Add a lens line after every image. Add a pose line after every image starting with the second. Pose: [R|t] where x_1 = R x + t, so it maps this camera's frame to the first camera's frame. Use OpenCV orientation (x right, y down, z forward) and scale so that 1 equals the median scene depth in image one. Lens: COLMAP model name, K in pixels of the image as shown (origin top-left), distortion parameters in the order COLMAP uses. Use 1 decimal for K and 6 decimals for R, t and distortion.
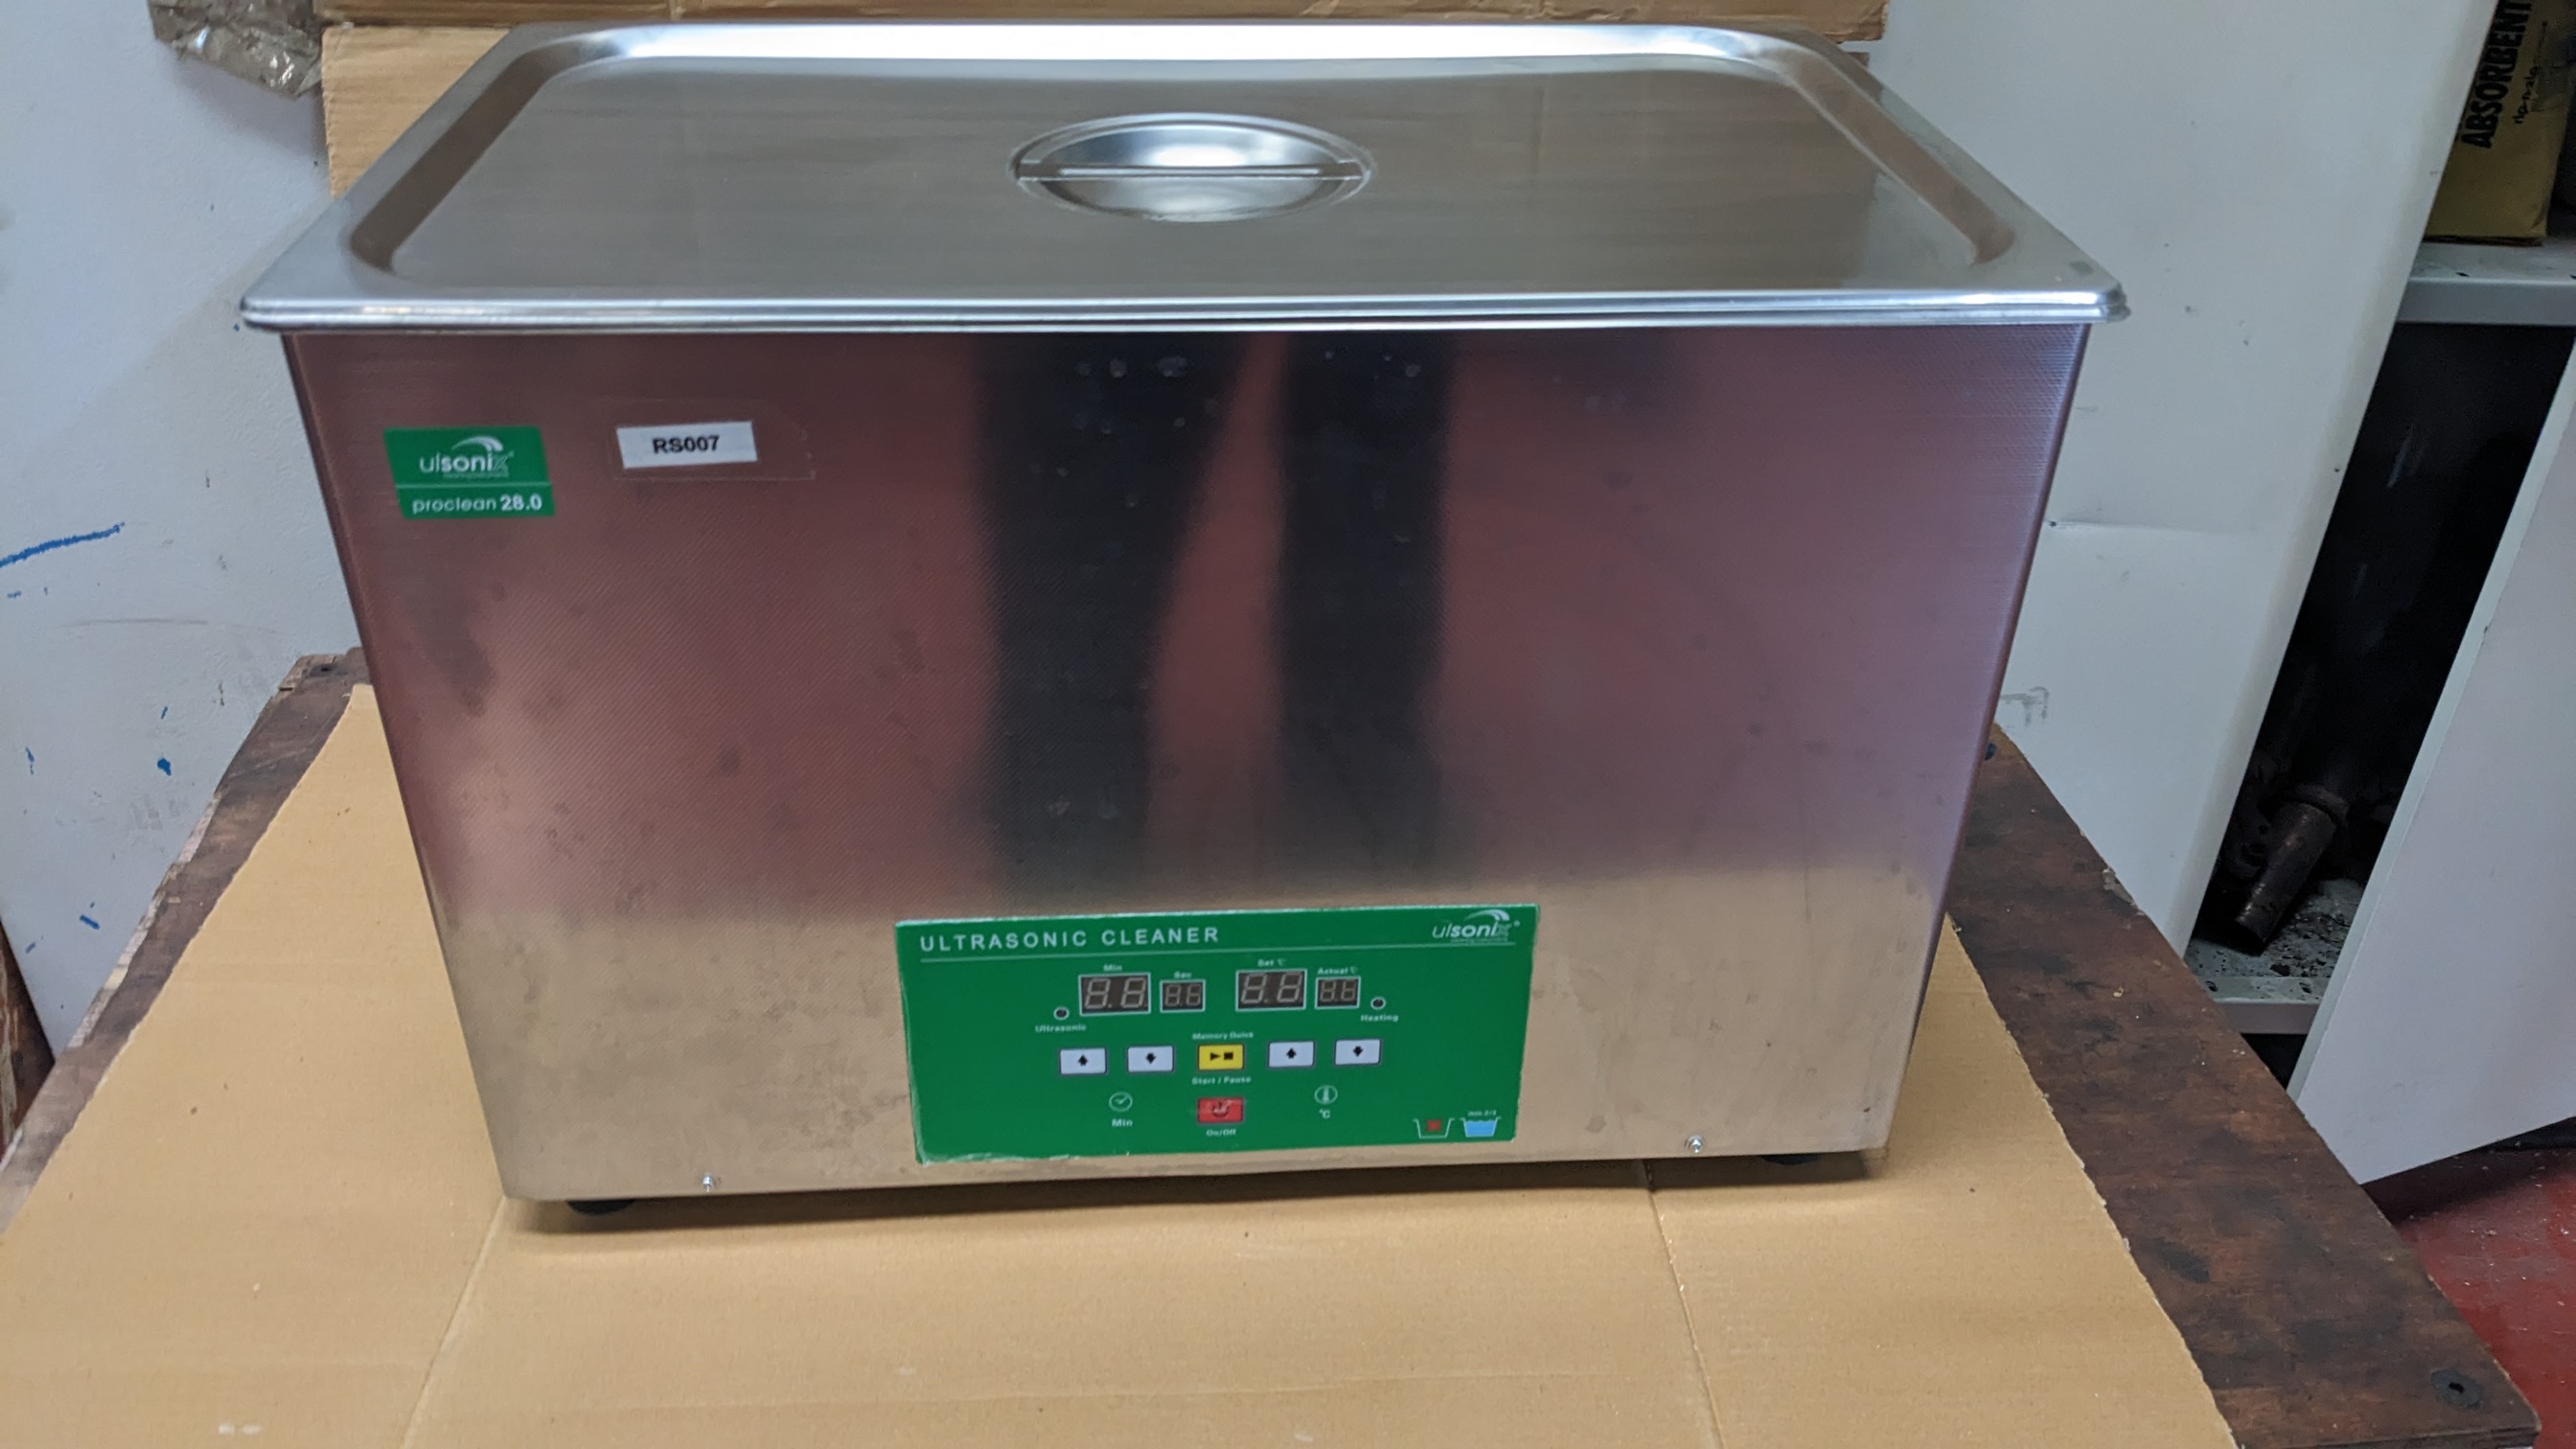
lens RADIAL K [[2017.6, 0, 1288.0], [0, 2017.6, 724.5], [0, 0, 1]] dist [0.059801, -0.158096]
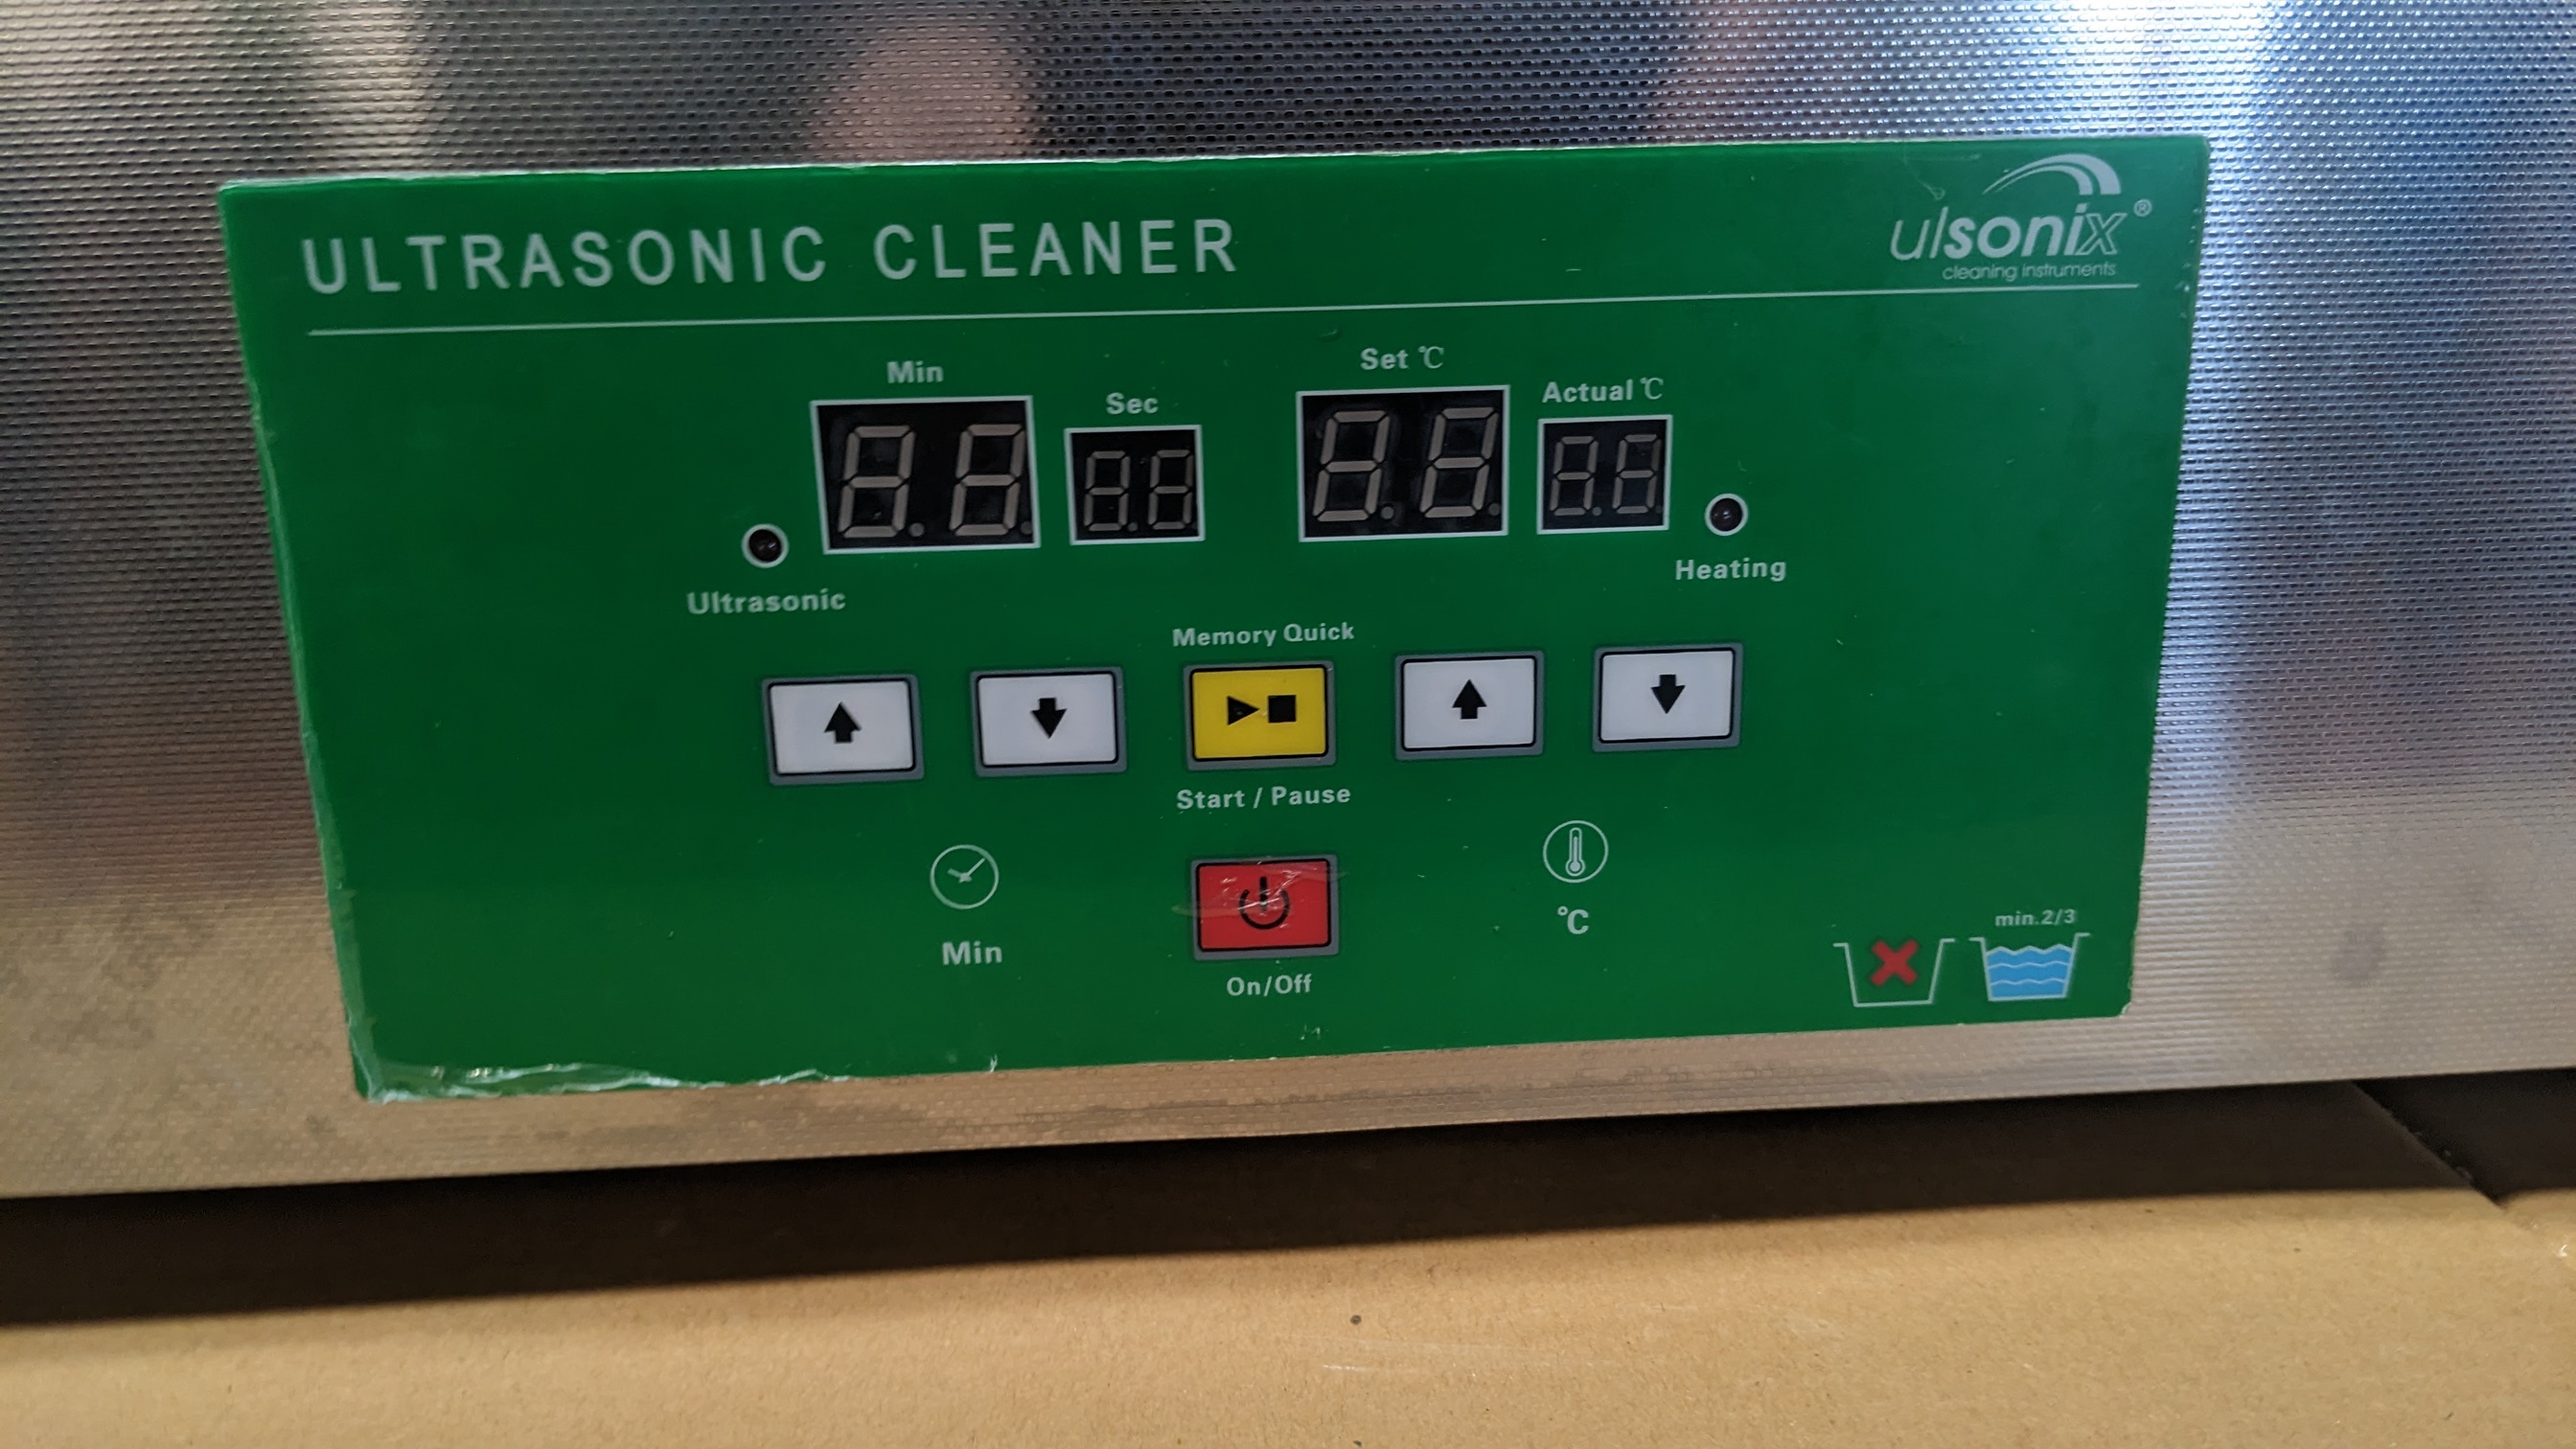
lens RADIAL K [[2017.6, 0, 1288.0], [0, 2017.6, 724.5], [0, 0, 1]] dist [0.059801, -0.158096]
pose [[0.998909, -0.040469, -0.023322, -0.020789], [0.032884, 0.963916, -0.264169, 0.254726], [0.033171, 0.263114, 0.964194, 0.680396]]
